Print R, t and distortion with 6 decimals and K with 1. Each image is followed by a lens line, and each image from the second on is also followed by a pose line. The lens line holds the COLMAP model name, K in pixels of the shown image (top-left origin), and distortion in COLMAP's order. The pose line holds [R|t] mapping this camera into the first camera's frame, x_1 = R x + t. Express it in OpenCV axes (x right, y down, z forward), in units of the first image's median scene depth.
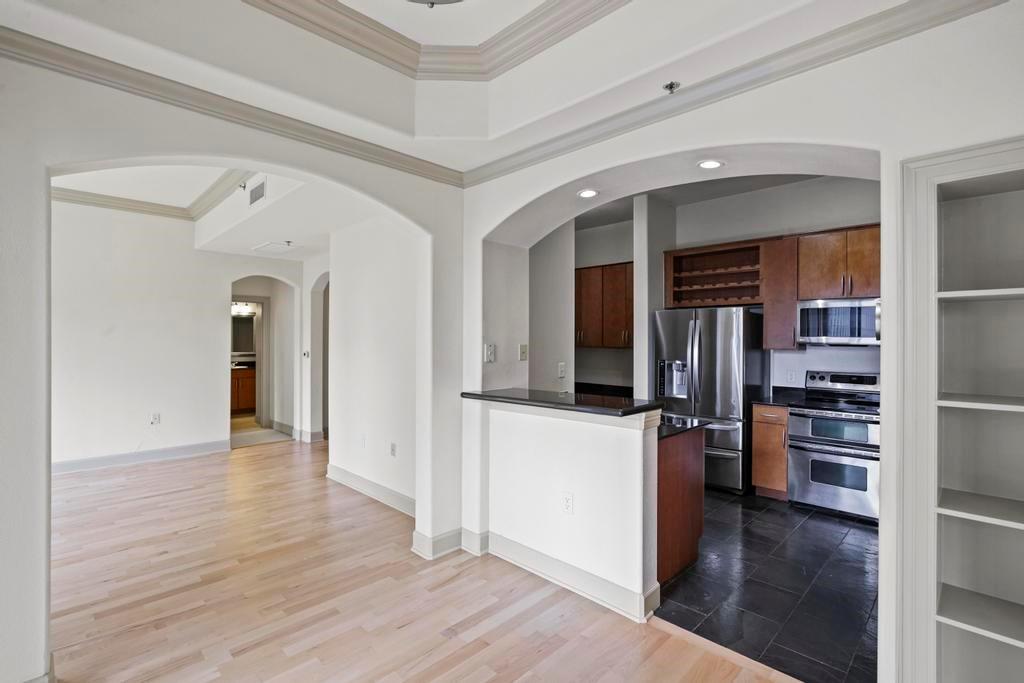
lens RADIAL K [[479.1, 0, 513.2], [0, 479.1, 345.9], [0, 0, 1]] dist [-0.015801, -0.000264]
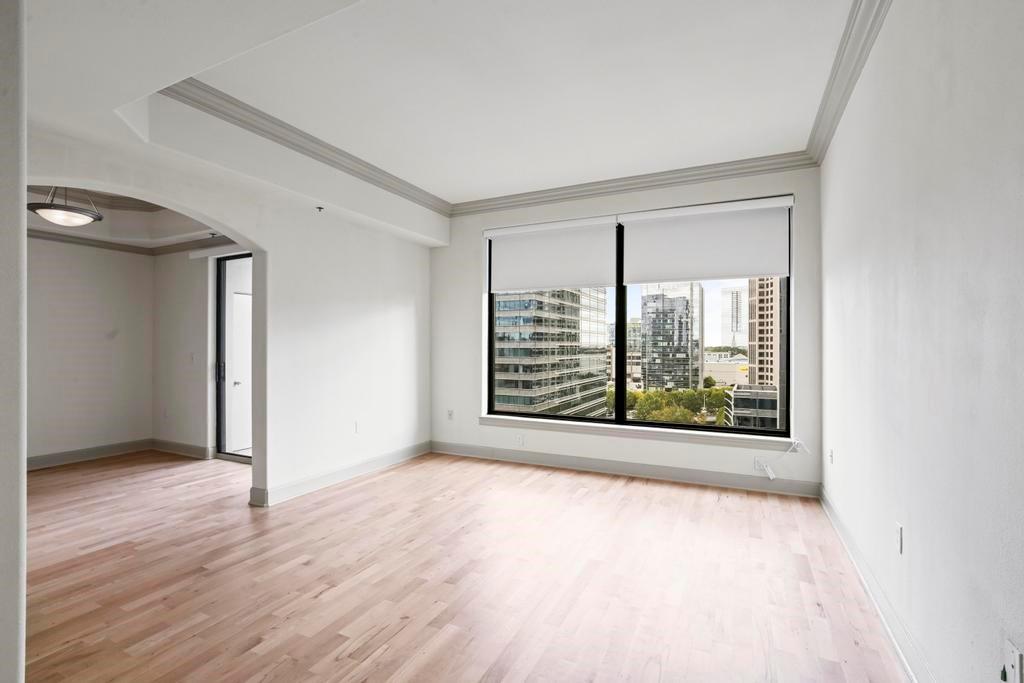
lens RADIAL K [[472.3, 0, 514.2], [0, 472.3, 343.7], [0, 0, 1]] dist [-0.009582, 0.000030]
pose [[-0.943102, -0.004847, -0.332467, -0.530216], [-0.009114, 0.999895, 0.011277, 0.000319], [0.332377, 0.013666, -0.943048, 1.294479]]
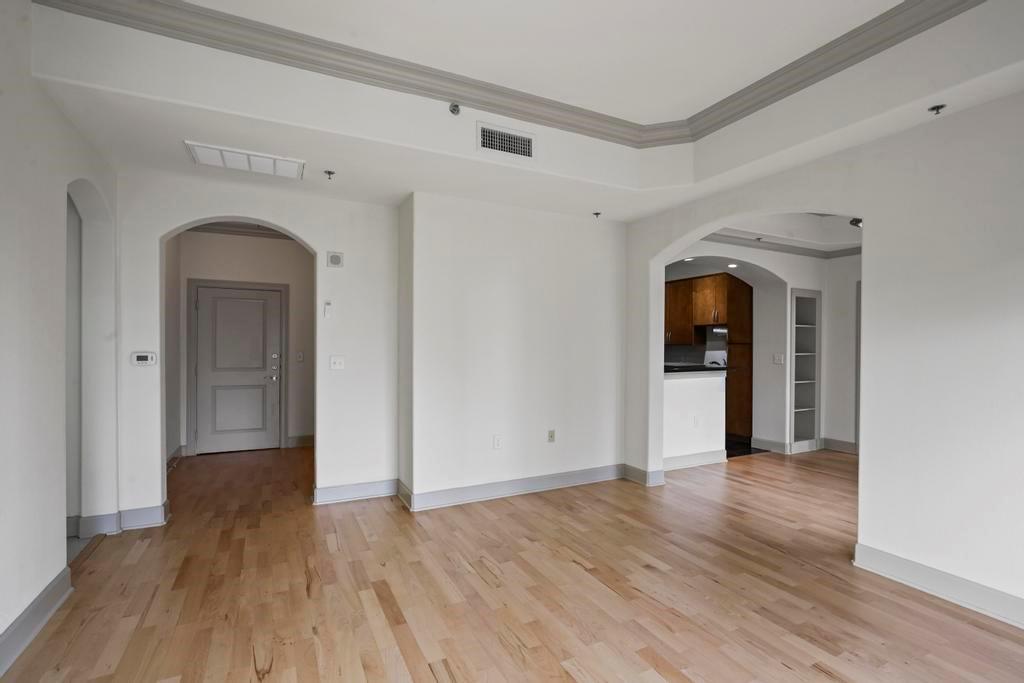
lens RADIAL K [[479.1, 0, 513.2], [0, 479.1, 345.9], [0, 0, 1]] dist [-0.015801, -0.000264]
pose [[0.306956, -0.003846, 0.951716, -1.096482], [0.011288, 0.999936, 0.000400, 0.009760], [-0.951657, 0.010620, 0.306979, 0.628451]]
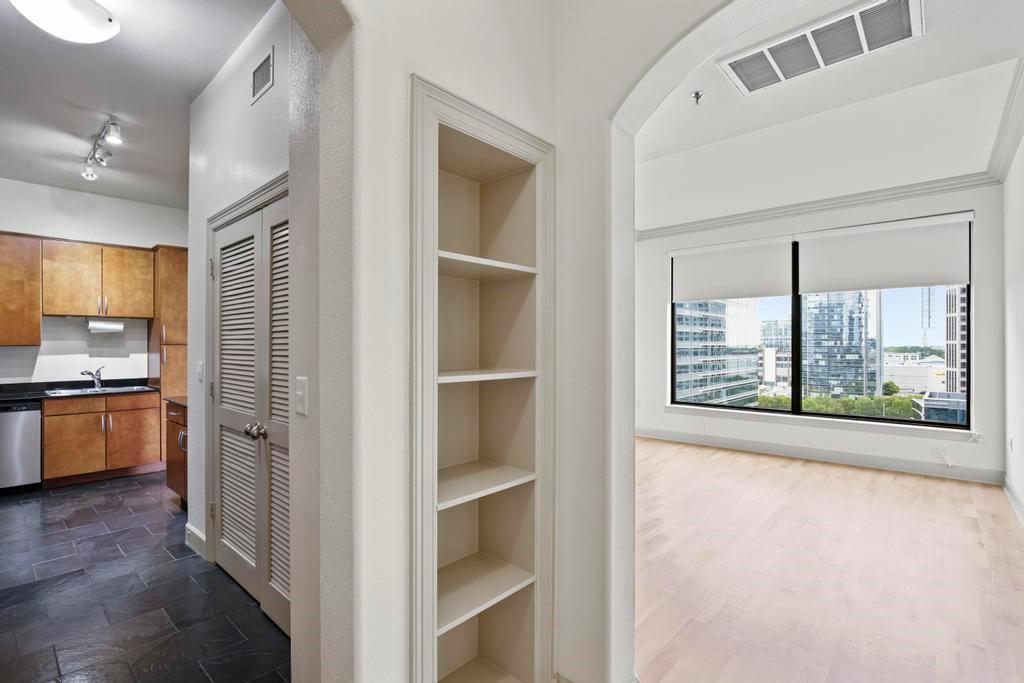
lens RADIAL K [[478.9, 0, 513.9], [0, 478.9, 343.4], [0, 0, 1]] dist [-0.023622, 0.009577]
pose [[-0.998226, -0.002611, -0.059473, -0.307246], [-0.003357, 0.999917, 0.012440, -0.007117], [0.059436, 0.012618, -0.998152, 1.555319]]
